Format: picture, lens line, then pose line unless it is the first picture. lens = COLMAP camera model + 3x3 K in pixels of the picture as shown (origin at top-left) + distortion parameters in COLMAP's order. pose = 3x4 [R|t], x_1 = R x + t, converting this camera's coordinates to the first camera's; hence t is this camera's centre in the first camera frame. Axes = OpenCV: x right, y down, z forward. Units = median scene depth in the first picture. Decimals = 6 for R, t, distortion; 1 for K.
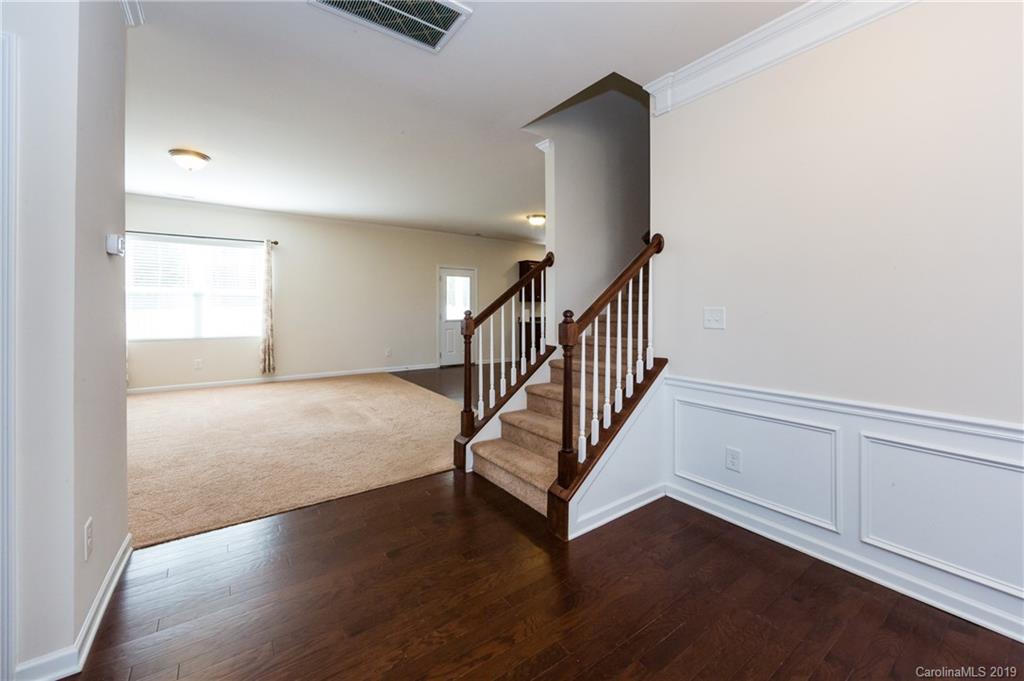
lens RADIAL K [[410.2, 0, 531.8], [0, 410.2, 313.4], [0, 0, 1]] dist [-0.002496, -0.000080]
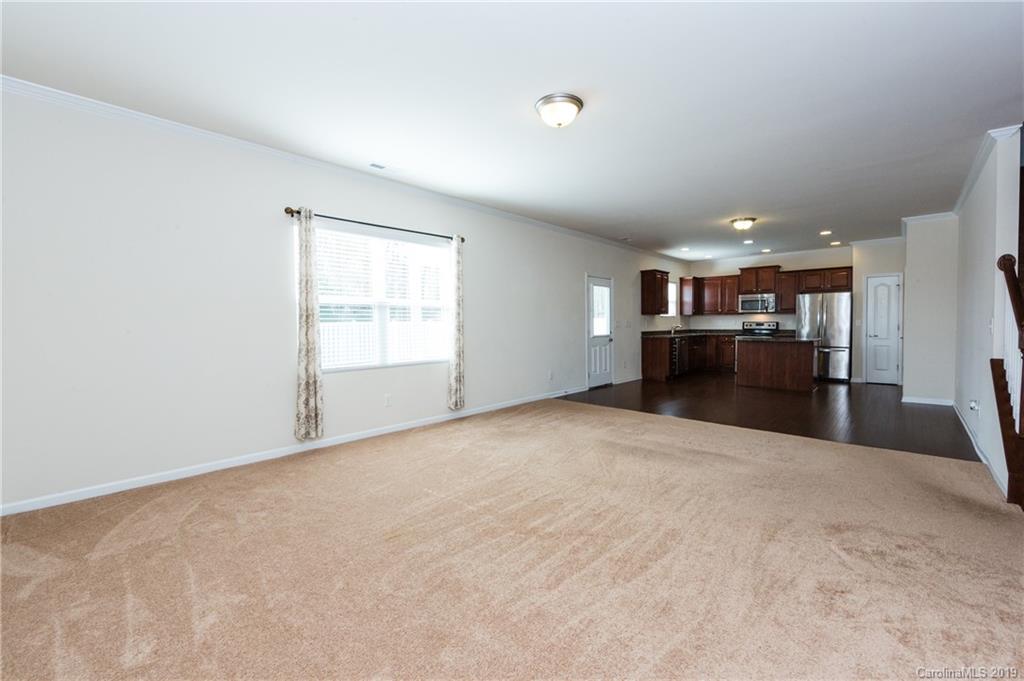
lens RADIAL K [[410.2, 0, 533.7], [0, 410.2, 340.1], [0, 0, 1]] dist [-0.002496, -0.000080]
pose [[0.979655, -0.014943, 0.200131, -0.658085], [0.007669, 0.999283, 0.037072, -0.010364], [-0.200542, -0.034783, 0.979067, 0.208754]]
